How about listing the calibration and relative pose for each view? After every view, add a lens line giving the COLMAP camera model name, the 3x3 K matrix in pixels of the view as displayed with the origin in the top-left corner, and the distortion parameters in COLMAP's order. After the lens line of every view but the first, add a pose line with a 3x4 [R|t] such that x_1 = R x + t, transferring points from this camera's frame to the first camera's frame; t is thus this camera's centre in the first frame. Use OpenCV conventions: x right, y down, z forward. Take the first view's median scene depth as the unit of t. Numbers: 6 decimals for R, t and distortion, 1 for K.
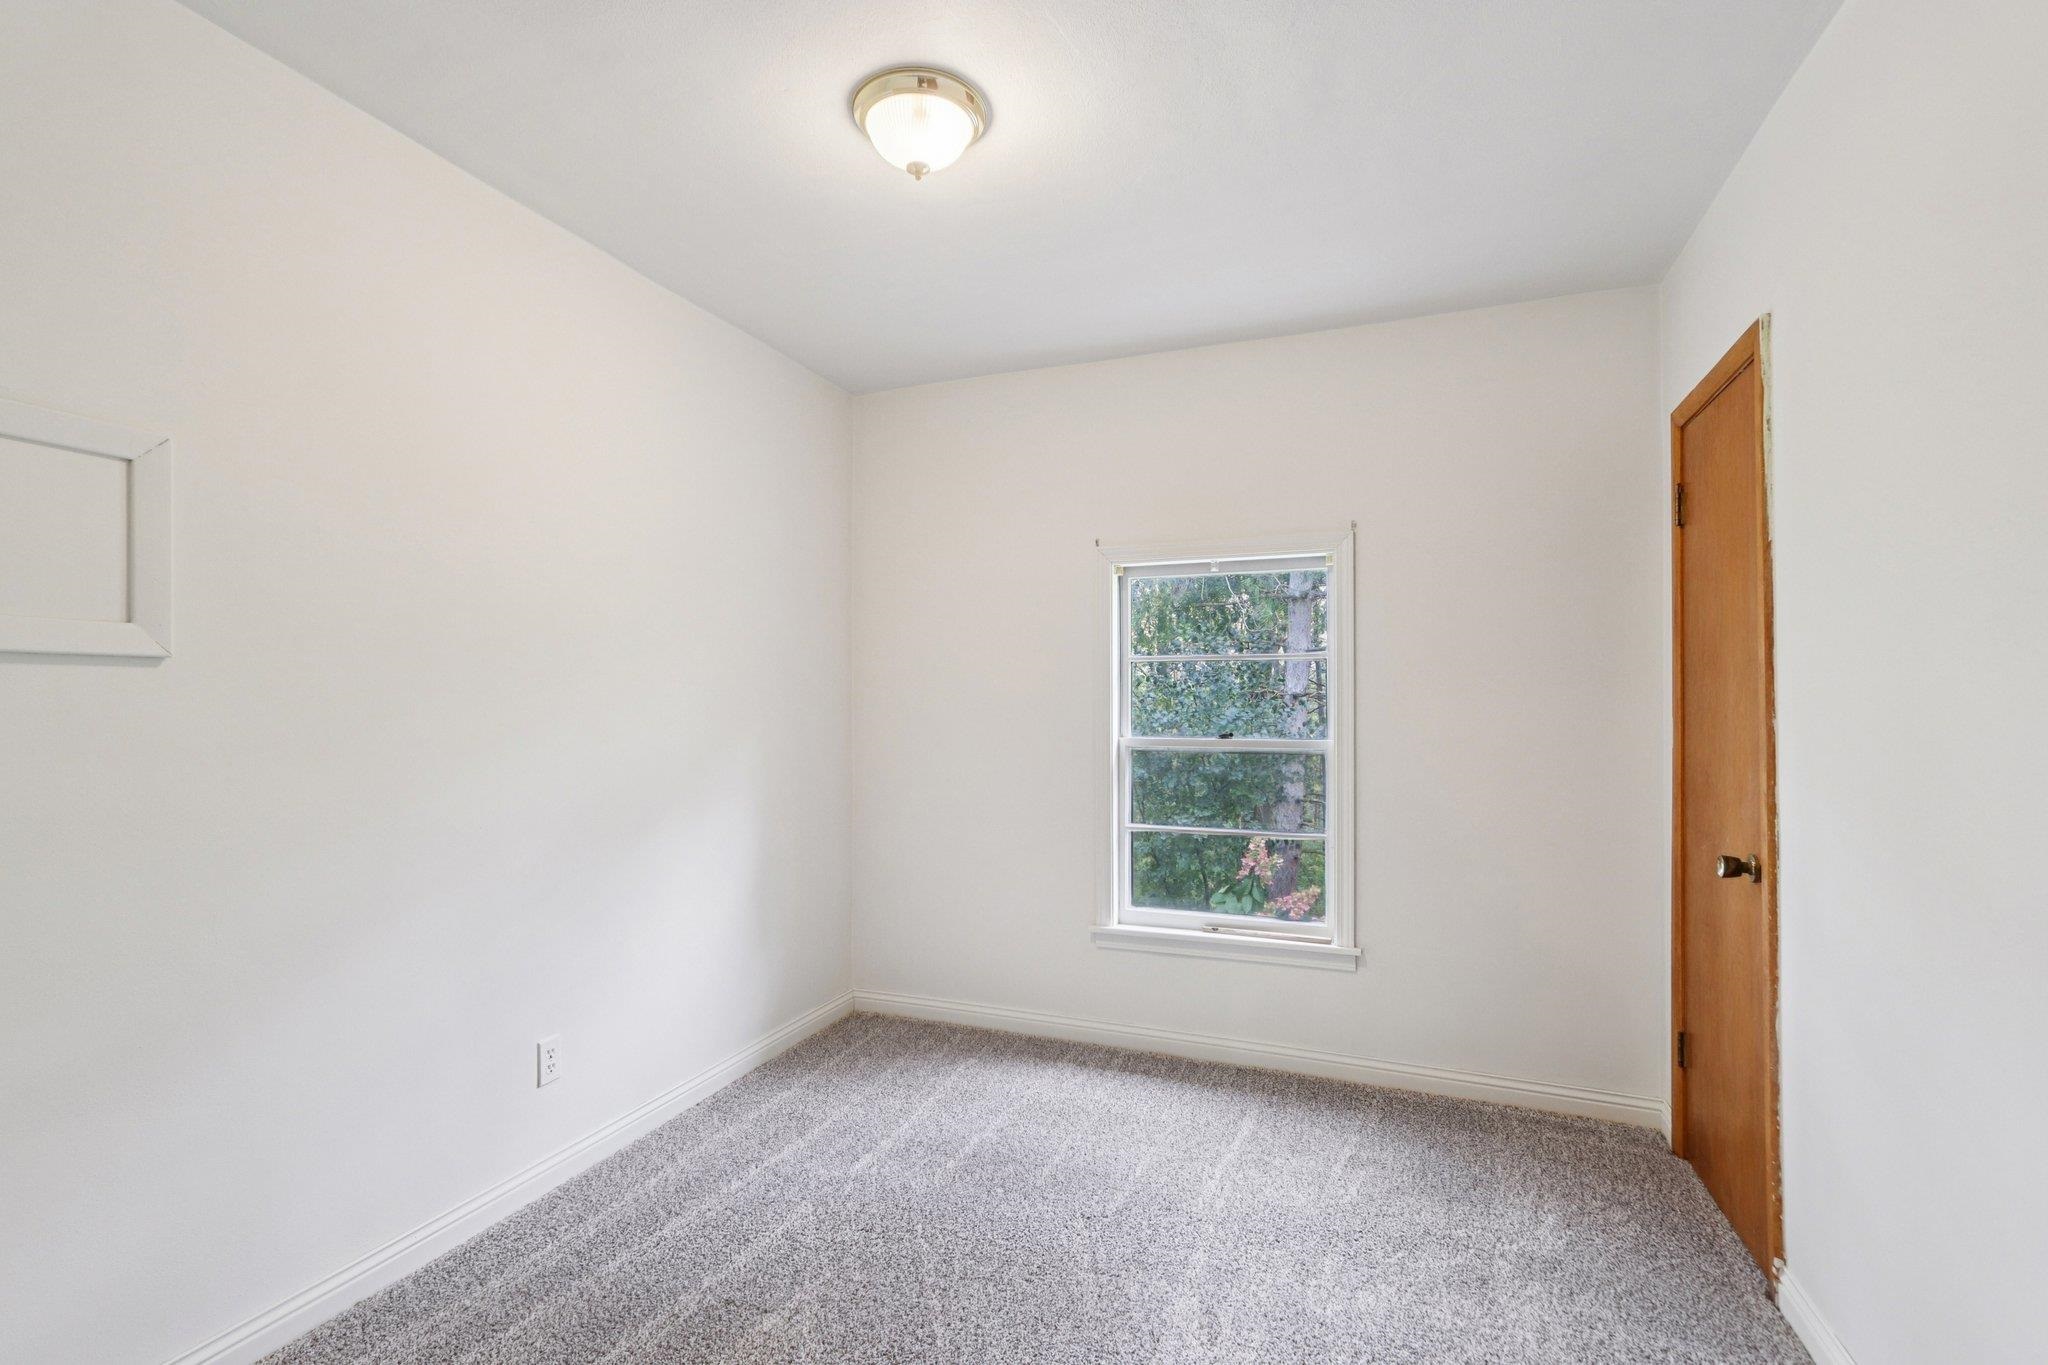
lens RADIAL K [[959.5, 0, 994.6], [0, 959.5, 686.7], [0, 0, 1]] dist [-0.013584, 0.005082]
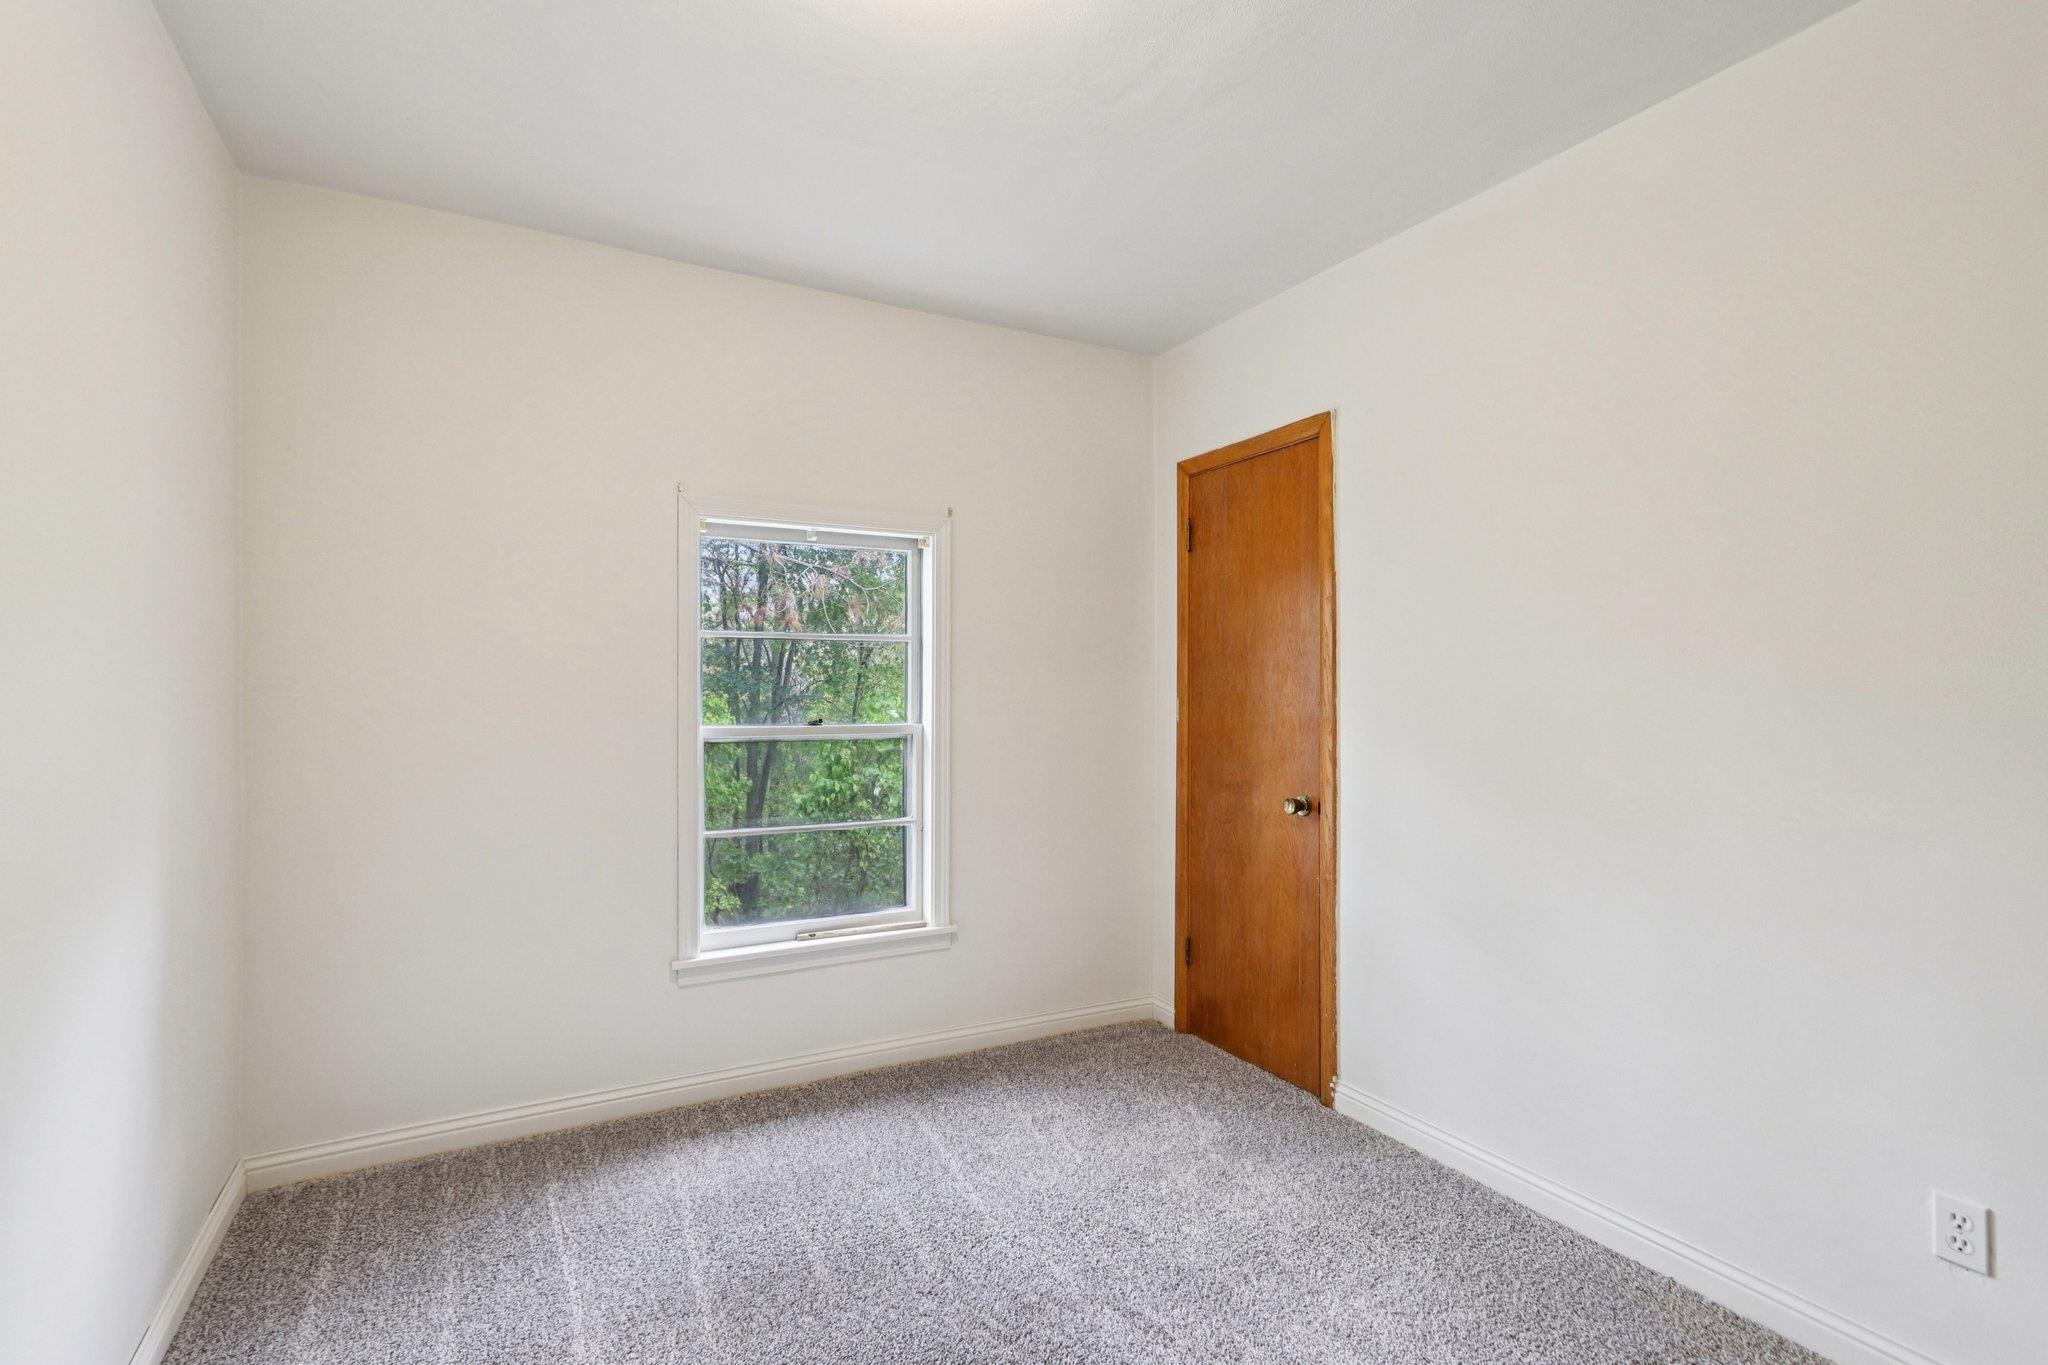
lens RADIAL K [[959.5, 0, 1008.1], [0, 959.5, 682.0], [0, 0, 1]] dist [-0.013584, 0.005082]
pose [[0.631378, 0.001613, 0.775474, -0.393688], [-0.014359, 0.999851, 0.009612, 0.001646], [-0.775342, -0.017204, 0.631307, 0.316542]]
